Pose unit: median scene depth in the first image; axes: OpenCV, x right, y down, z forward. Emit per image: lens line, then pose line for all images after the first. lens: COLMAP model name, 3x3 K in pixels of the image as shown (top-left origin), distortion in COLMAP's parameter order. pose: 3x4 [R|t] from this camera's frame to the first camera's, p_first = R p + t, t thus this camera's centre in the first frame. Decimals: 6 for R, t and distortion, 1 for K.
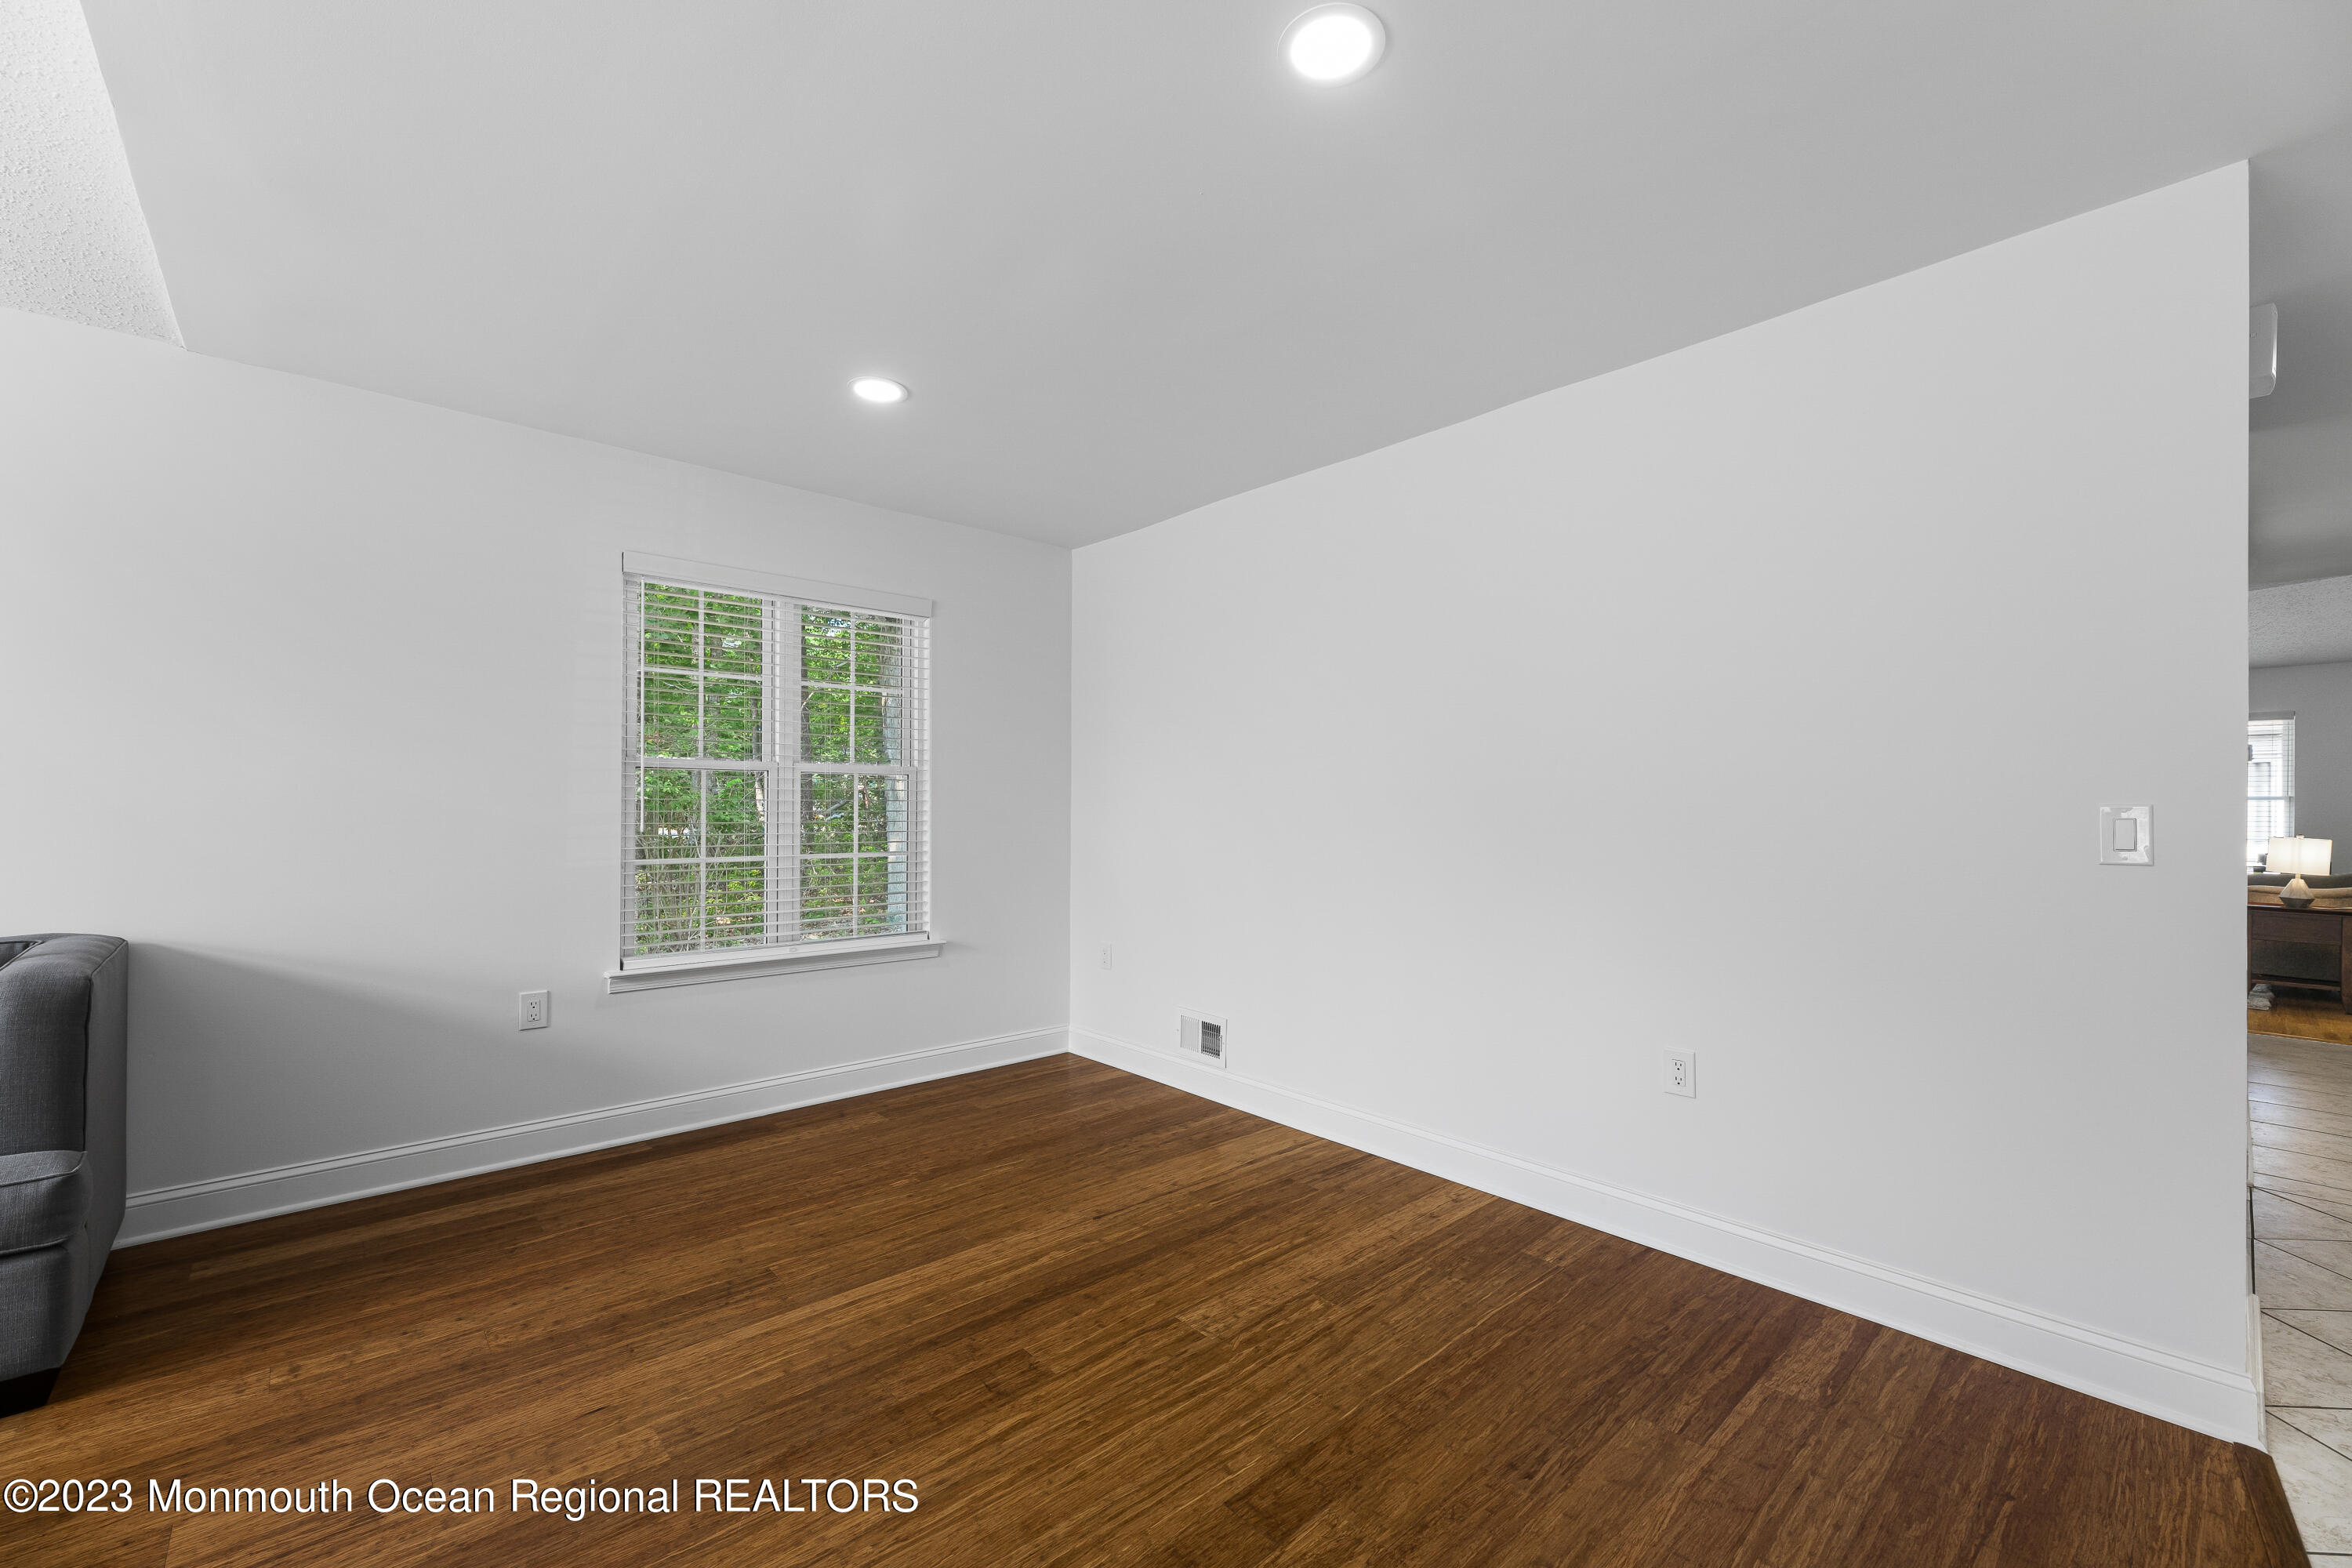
lens RADIAL K [[946.2, 0, 1173.3], [0, 946.2, 804.6], [0, 0, 1]] dist [0.002586, -0.000687]
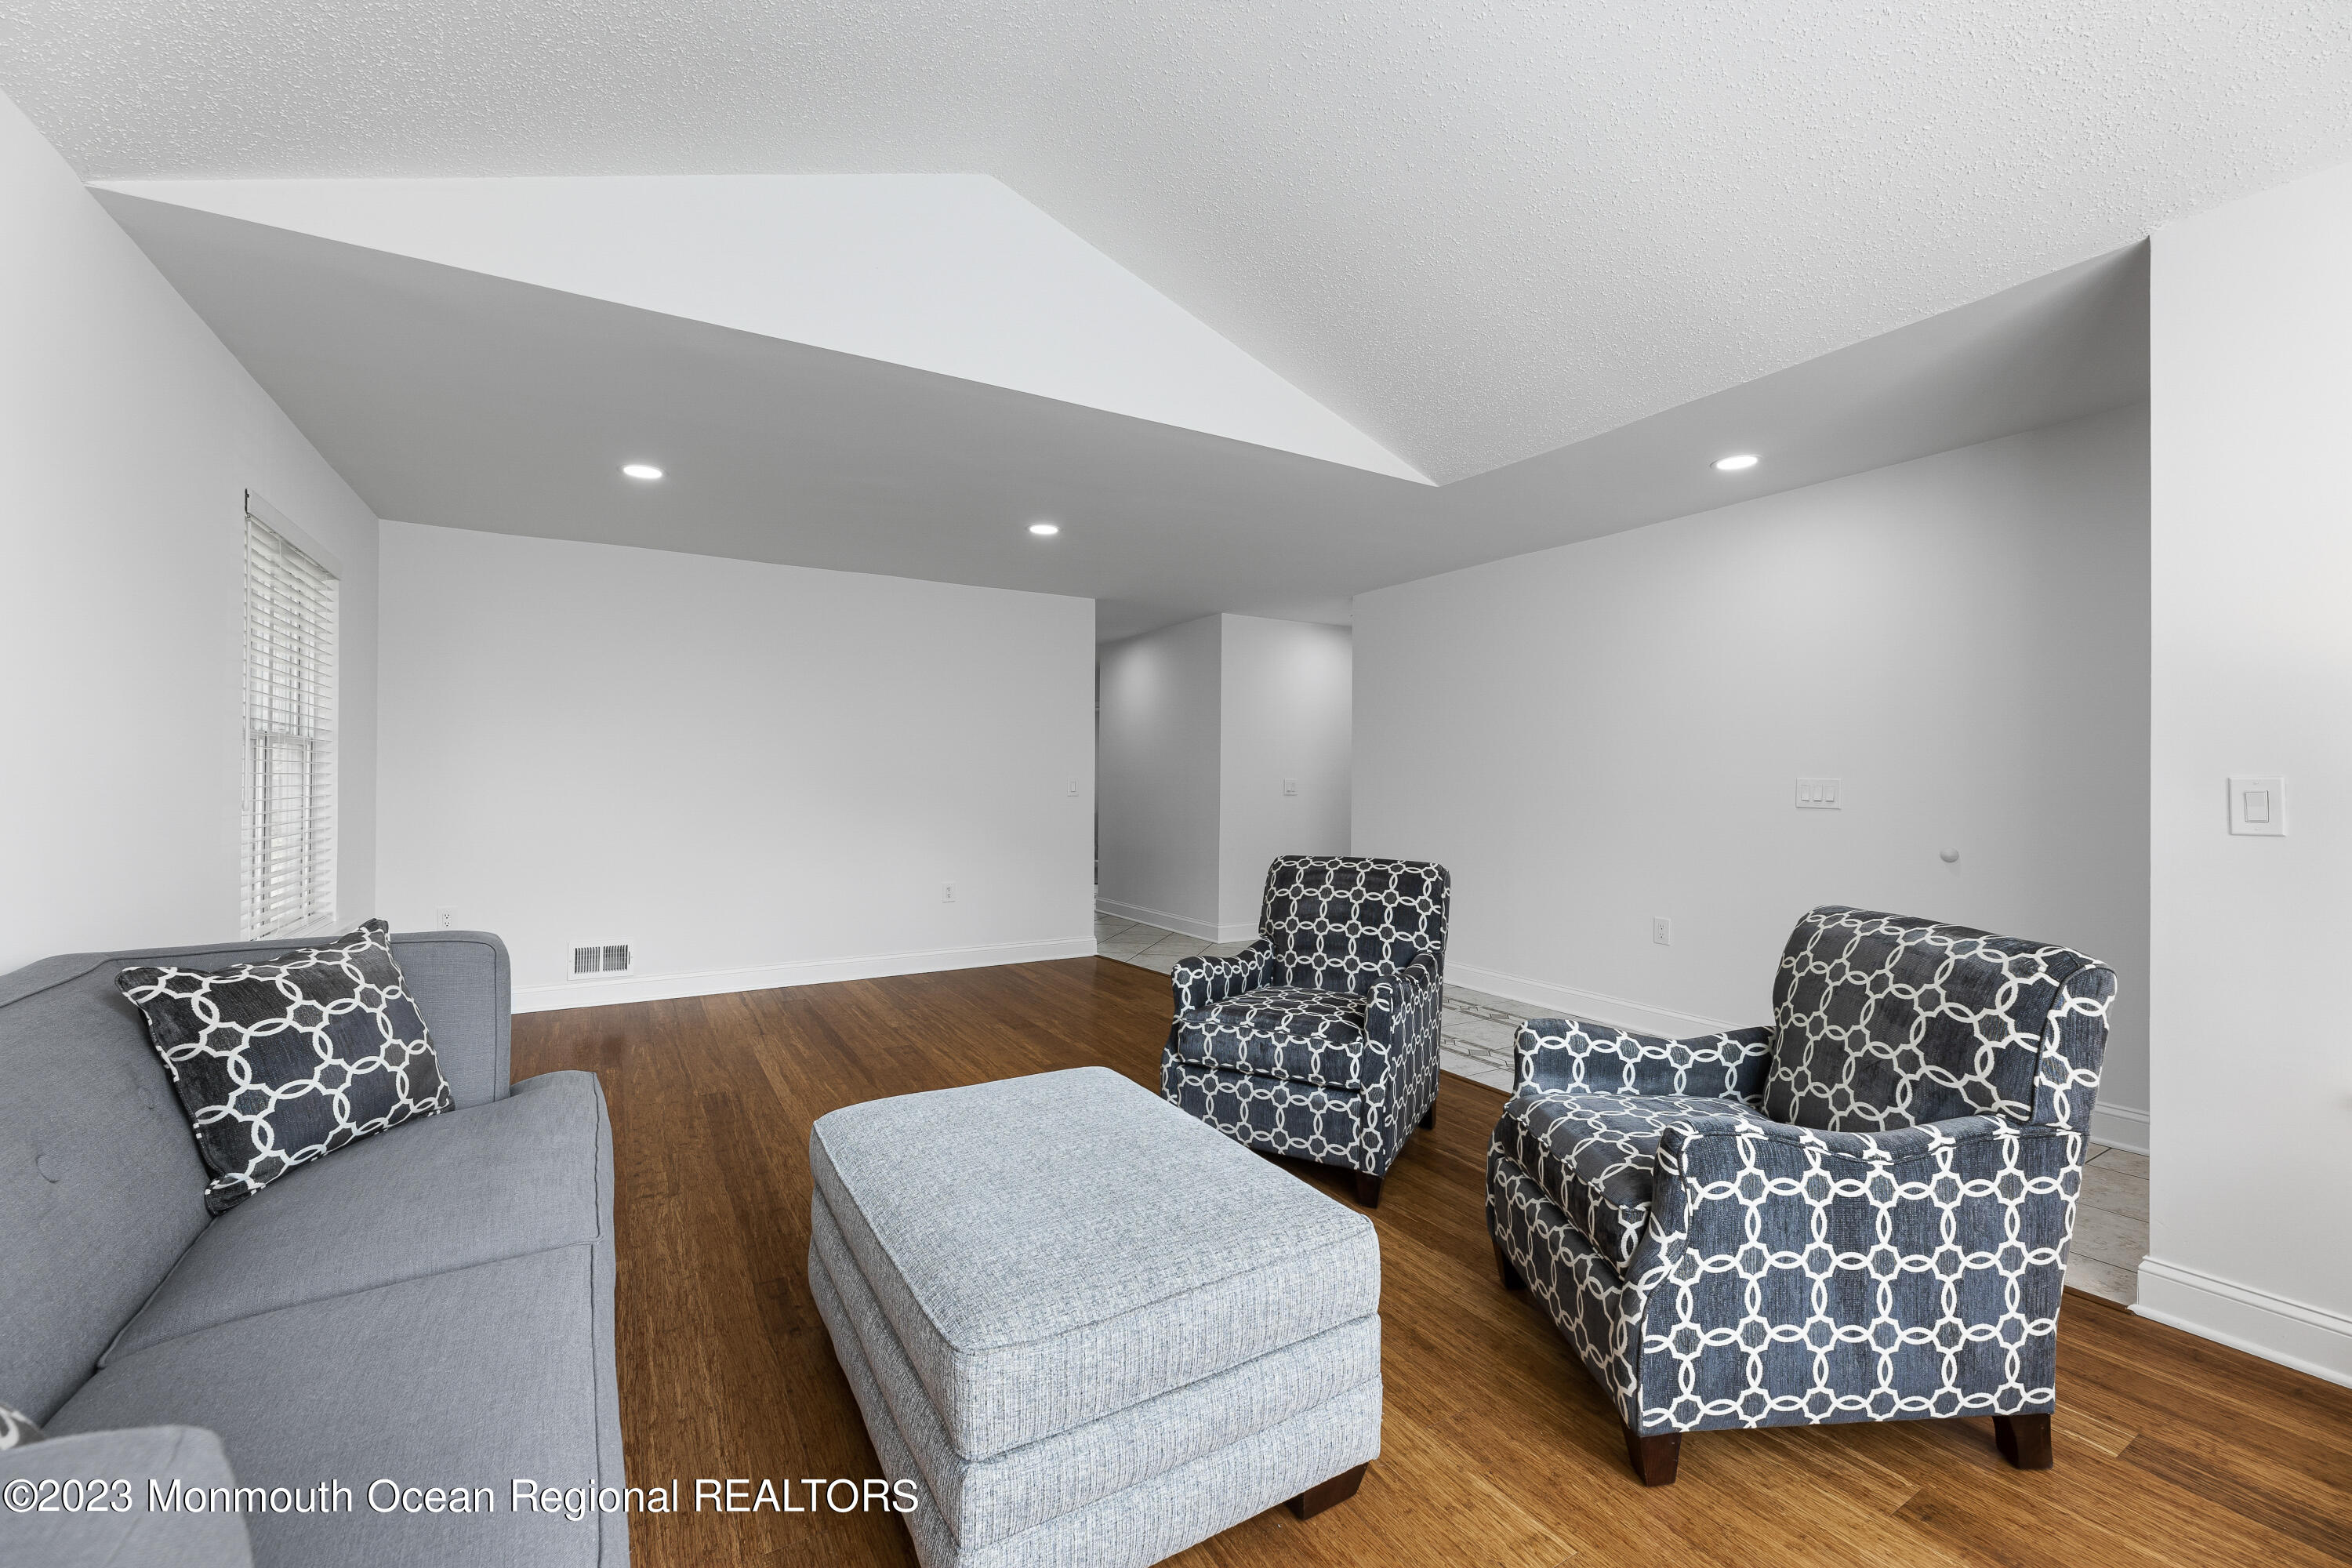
lens RADIAL K [[946.2, 0, 1175.4], [0, 946.2, 779.5], [0, 0, 1]] dist [0.002586, -0.000687]
pose [[0.195192, -0.001985, 0.980763, -1.832352], [-0.006798, 0.999971, 0.003377, -0.008500], [-0.980741, -0.007326, 0.195173, -0.000507]]
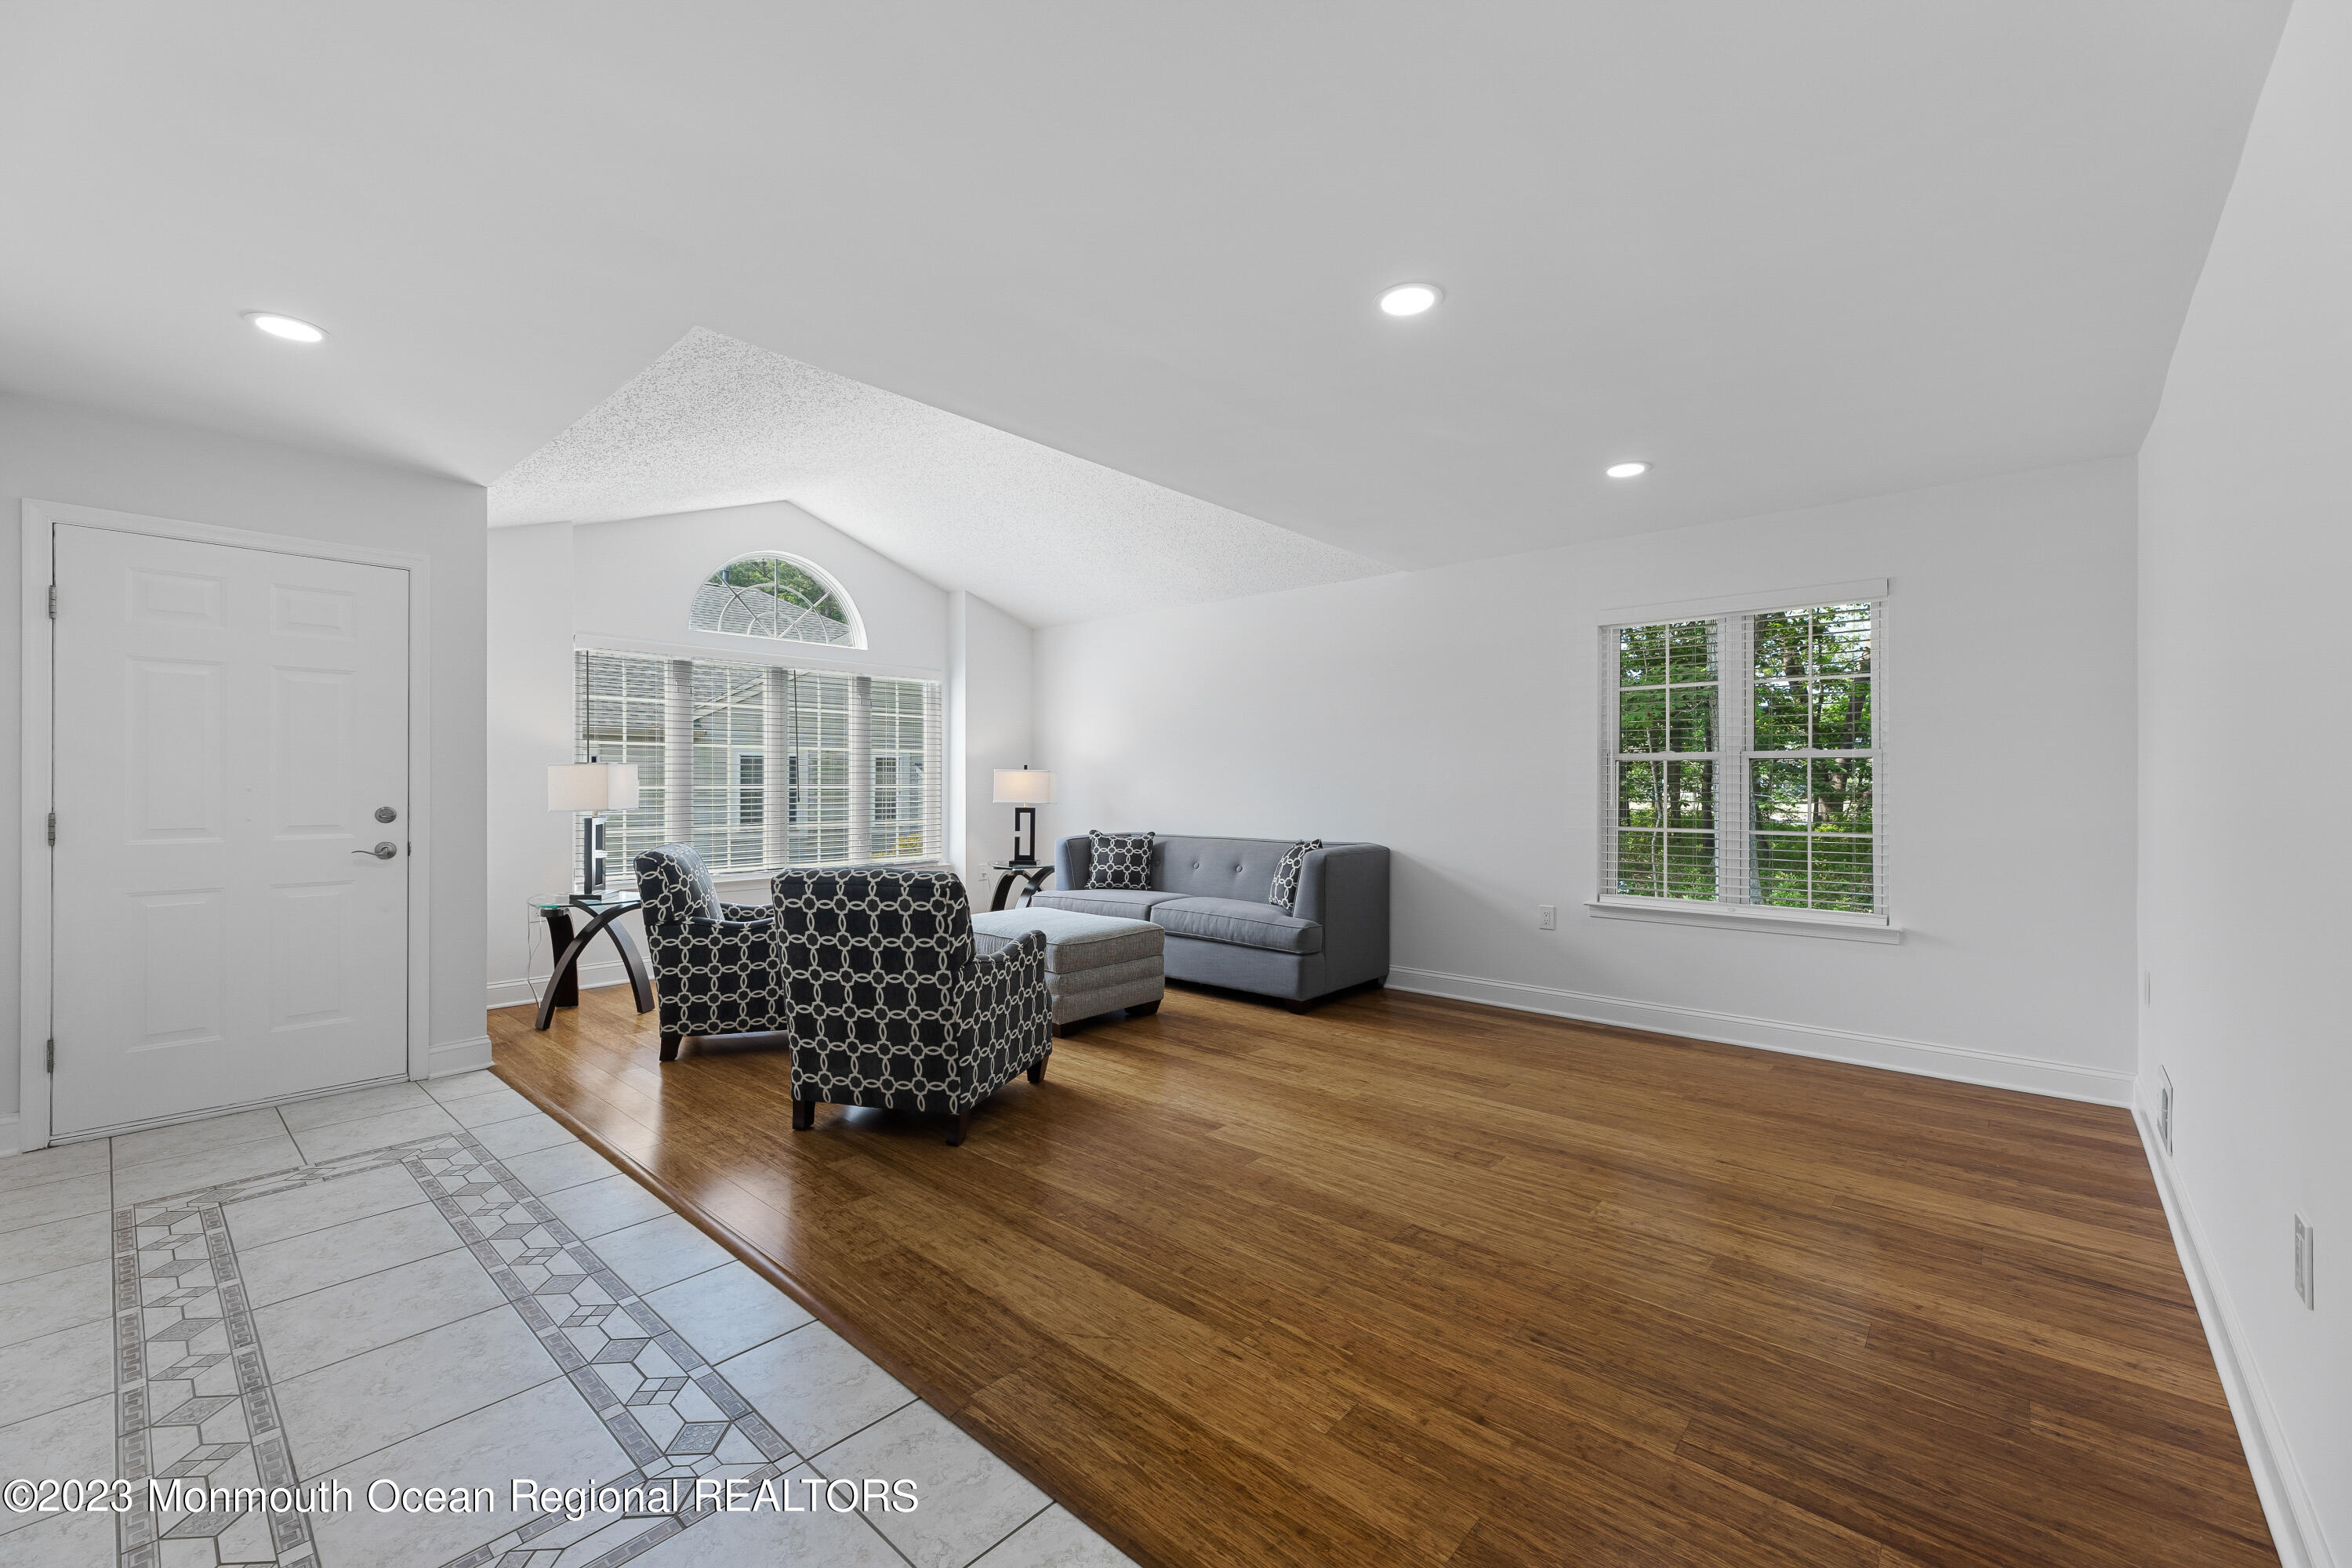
lens RADIAL K [[946.2, 0, 1192.4], [0, 946.2, 776.3], [0, 0, 1]] dist [0.002586, -0.000687]
pose [[0.119894, -0.014253, -0.992684, 1.134123], [0.000487, 0.999898, -0.014298, 0.006613], [0.992787, 0.001231, 0.119889, 0.313319]]
